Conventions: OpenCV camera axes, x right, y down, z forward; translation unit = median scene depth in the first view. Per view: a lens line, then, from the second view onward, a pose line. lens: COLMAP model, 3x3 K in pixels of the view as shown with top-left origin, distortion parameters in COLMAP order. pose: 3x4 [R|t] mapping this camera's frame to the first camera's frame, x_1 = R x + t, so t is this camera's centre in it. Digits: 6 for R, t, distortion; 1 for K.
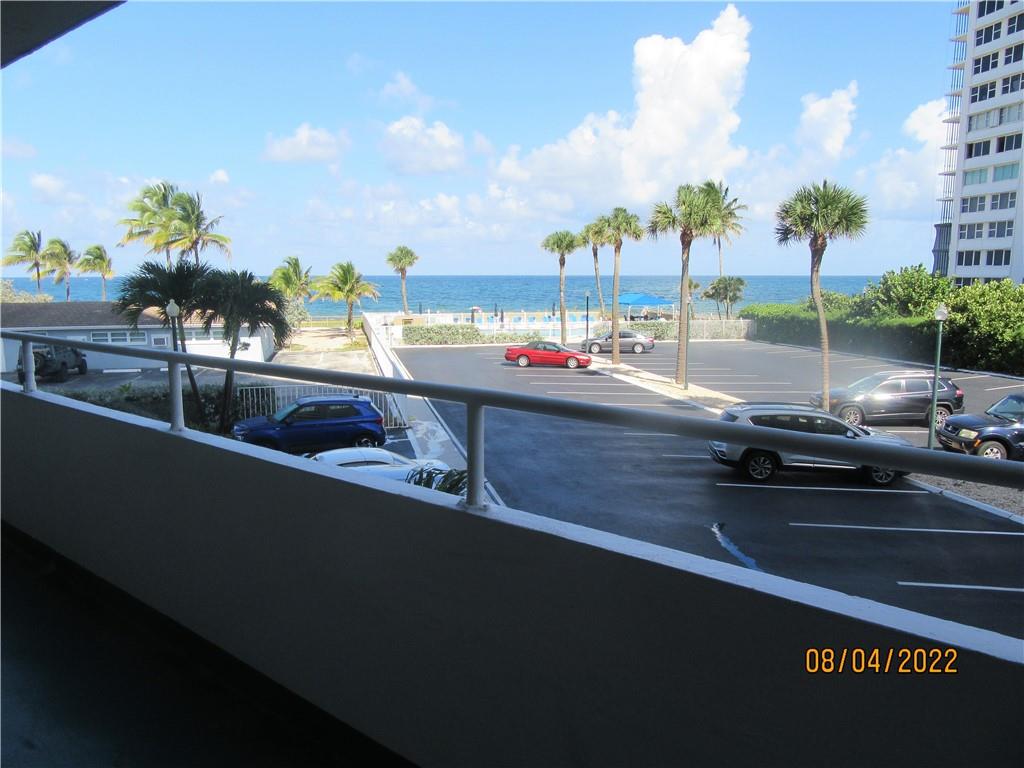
lens RADIAL K [[752.0, 0, 512.0], [0, 752.0, 384.0], [0, 0, 1]] dist [0.006152, -0.010500]
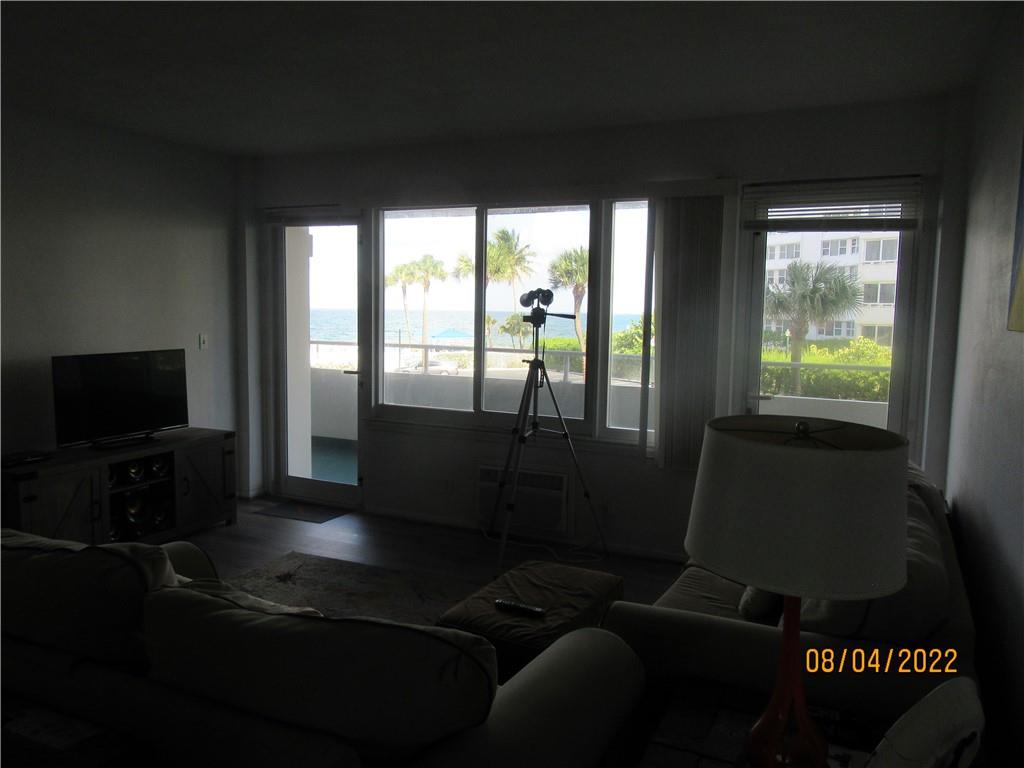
lens RADIAL K [[752.0, 0, 512.0], [0, 752.0, 384.0], [0, 0, 1]] dist [0.006152, -0.010500]
pose [[0.966352, -0.006279, 0.257146, -0.031292], [0.017921, 0.998916, -0.042956, 0.019676], [-0.256598, 0.046119, 0.965417, -0.148084]]
